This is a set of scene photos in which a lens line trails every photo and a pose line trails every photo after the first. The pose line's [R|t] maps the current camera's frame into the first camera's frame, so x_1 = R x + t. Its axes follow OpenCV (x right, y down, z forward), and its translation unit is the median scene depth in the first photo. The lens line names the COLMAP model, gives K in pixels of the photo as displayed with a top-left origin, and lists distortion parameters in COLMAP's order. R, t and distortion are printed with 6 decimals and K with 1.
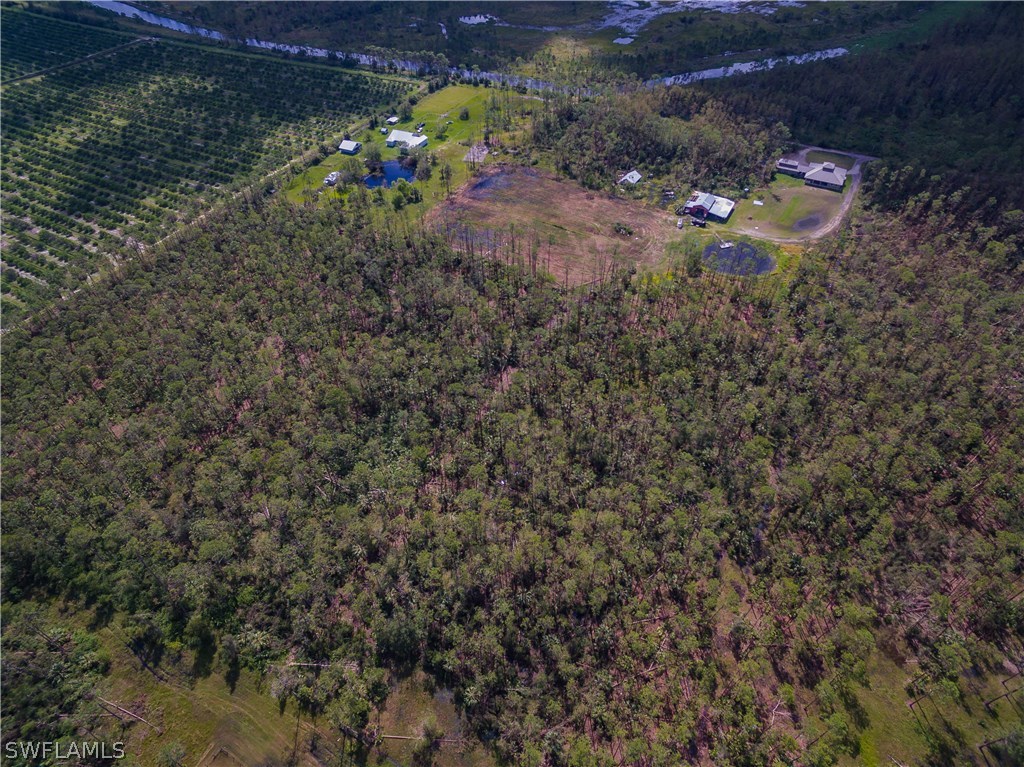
lens RADIAL K [[595.9, 0, 513.2], [0, 595.9, 385.9], [0, 0, 1]] dist [-0.118193, 0.085112]
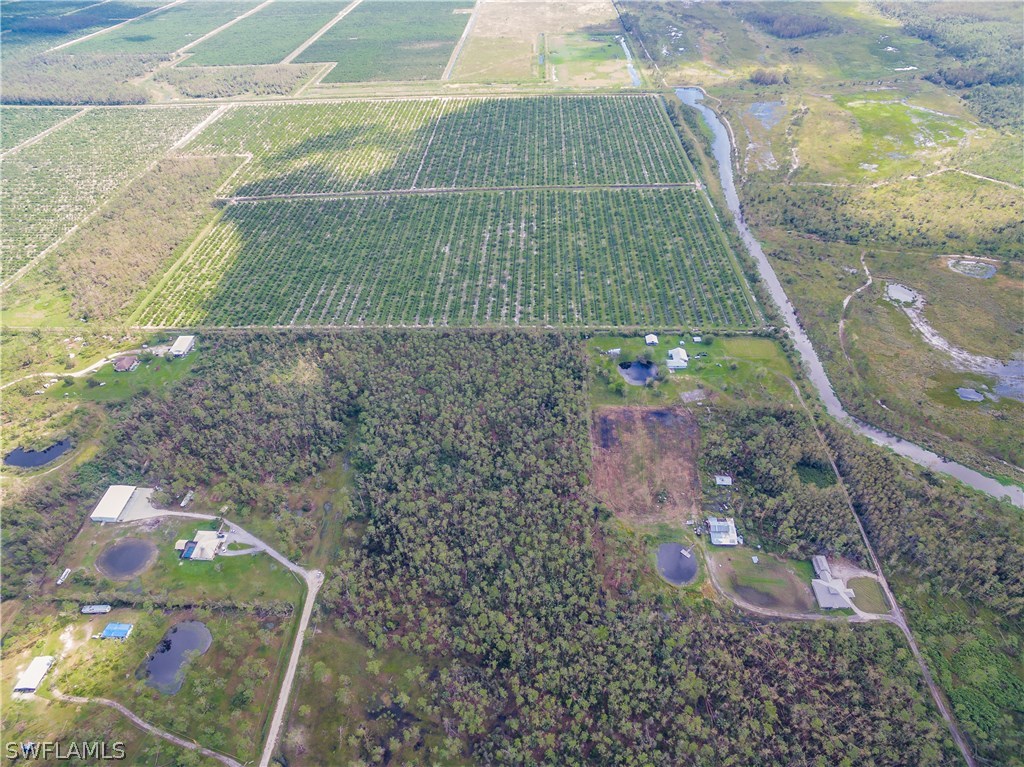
lens RADIAL K [[595.9, 0, 513.2], [0, 595.9, 385.9], [0, 0, 1]] dist [-0.118193, 0.085112]
pose [[0.451487, 0.624889, -0.636925, 0.896951], [-0.634006, 0.726946, 0.263791, -0.702665], [0.627850, 0.284716, 0.724390, -0.493467]]
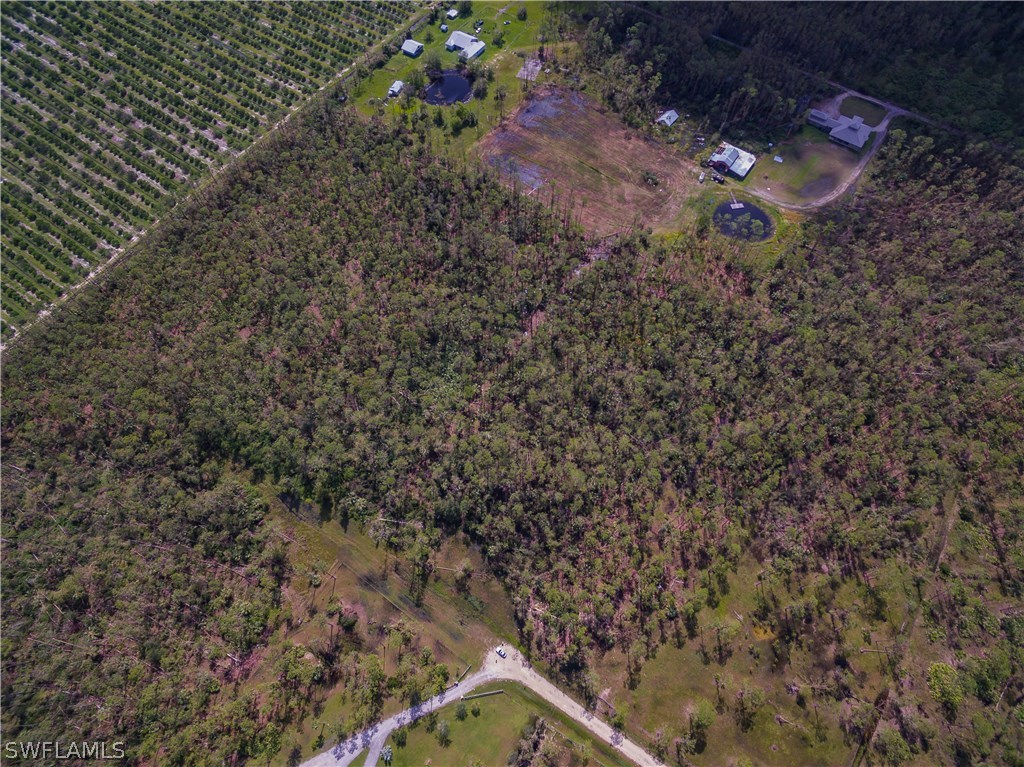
lens RADIAL K [[595.9, 0, 513.2], [0, 595.9, 385.9], [0, 0, 1]] dist [-0.118193, 0.085112]
pose [[0.994400, 0.102480, -0.025814, -0.009506], [-0.089778, 0.948039, 0.305225, -0.228200], [0.055752, -0.301198, 0.951930, -0.240642]]
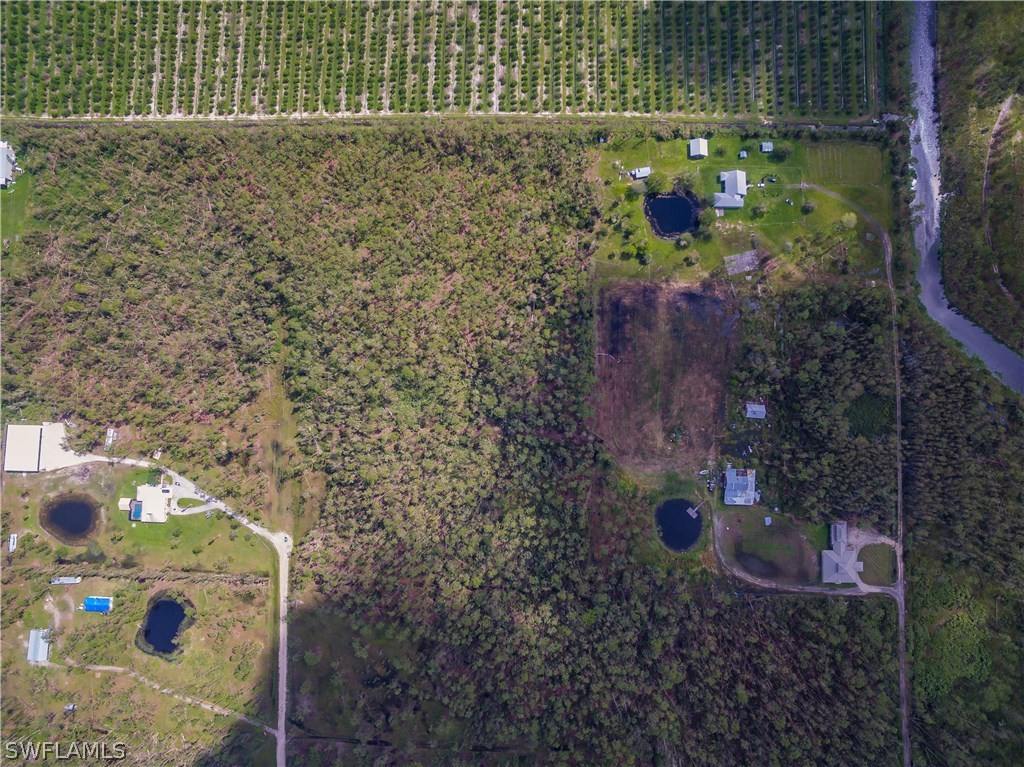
lens RADIAL K [[595.9, 0, 513.2], [0, 595.9, 385.9], [0, 0, 1]] dist [-0.118193, 0.085112]
pose [[0.468810, 0.881948, -0.048825, -0.009421], [-0.622942, 0.369309, 0.689604, -1.063239], [0.626227, -0.292878, 0.722539, -0.122951]]
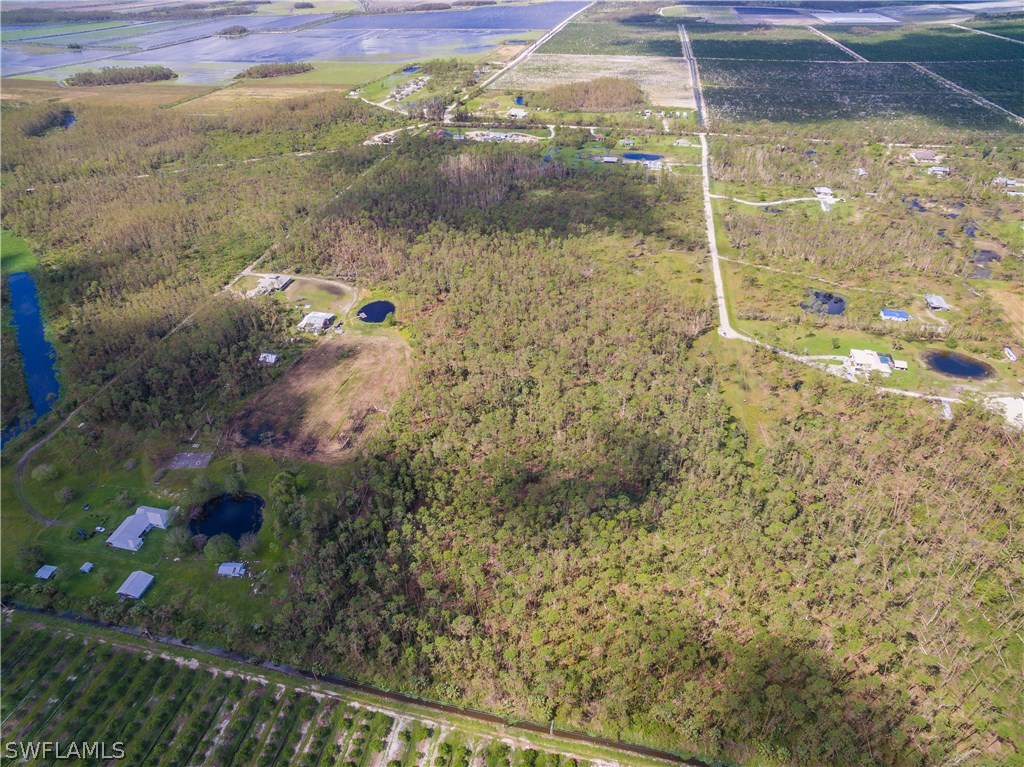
lens RADIAL K [[595.9, 0, 513.2], [0, 595.9, 385.9], [0, 0, 1]] dist [-0.118193, 0.085112]
pose [[-0.284903, -0.559383, 0.778409, -1.126216], [0.710188, 0.422220, 0.563351, -0.804195], [-0.643789, 0.713317, 0.276975, 0.475325]]
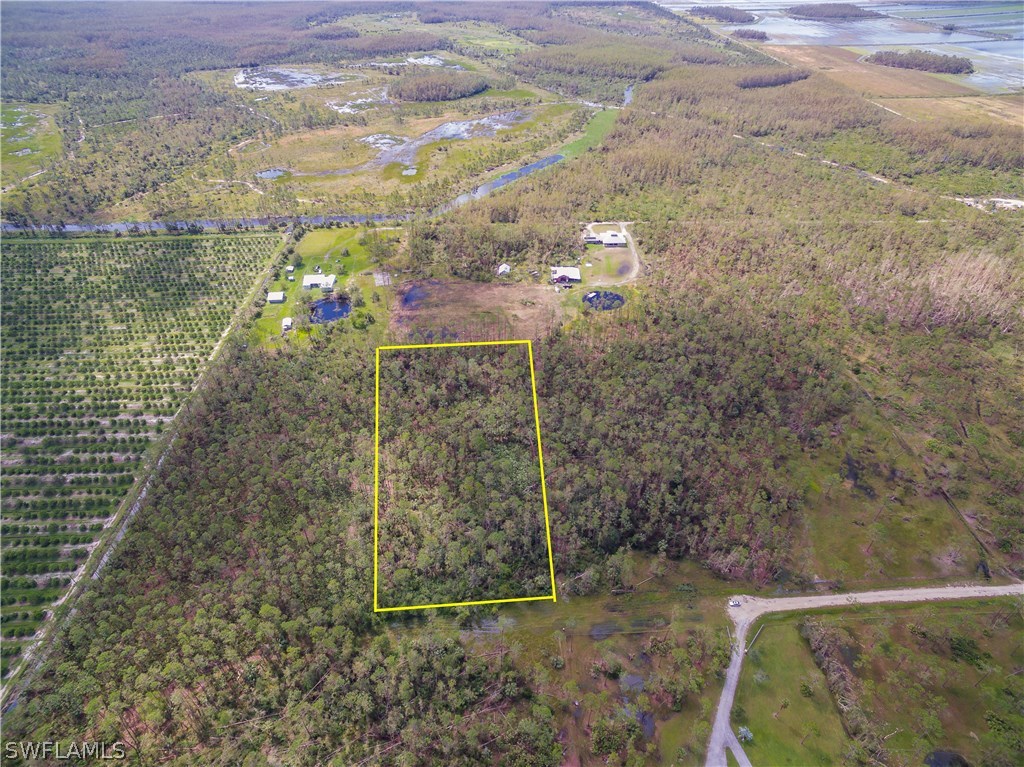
lens RADIAL K [[595.9, 0, 513.2], [0, 595.9, 385.9], [0, 0, 1]] dist [-0.118193, 0.085112]
pose [[0.853141, -0.299530, 0.427120, -0.599167], [0.357041, 0.932196, -0.059435, 0.005293], [-0.380357, 0.203206, 0.902240, -0.318373]]
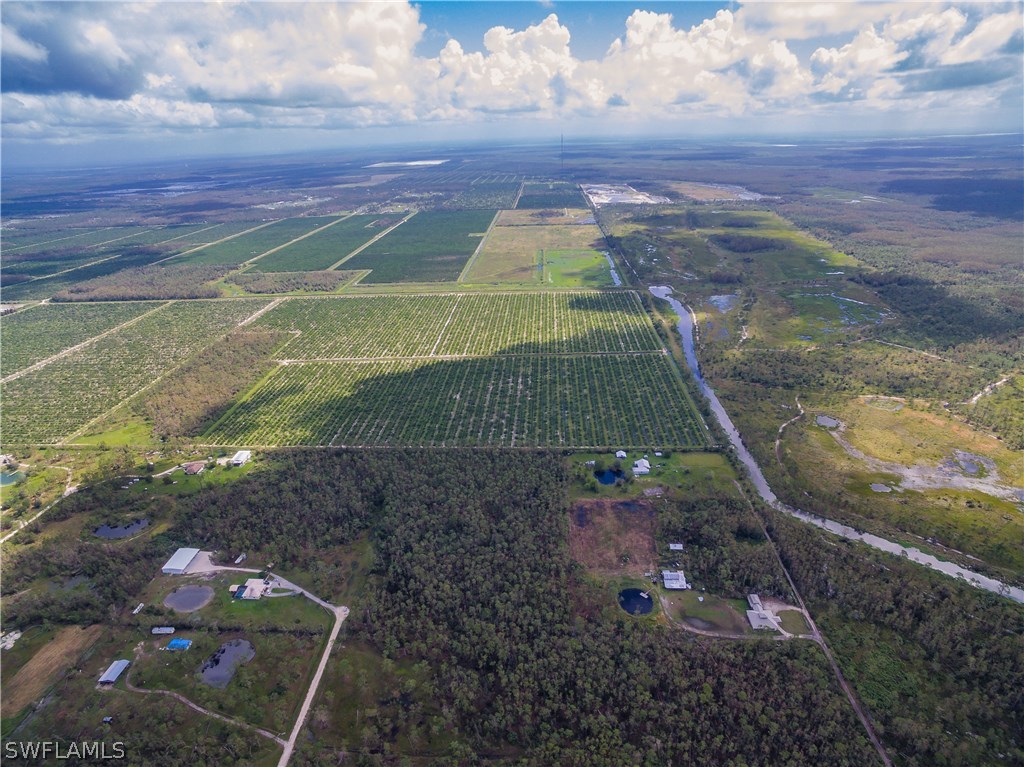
lens RADIAL K [[595.9, 0, 513.2], [0, 595.9, 385.9], [0, 0, 1]] dist [-0.118193, 0.085112]
pose [[0.438557, 0.378026, -0.815331, 1.507854], [-0.635236, 0.772146, 0.016317, -0.545780], [0.635722, 0.510771, 0.578766, -0.678998]]
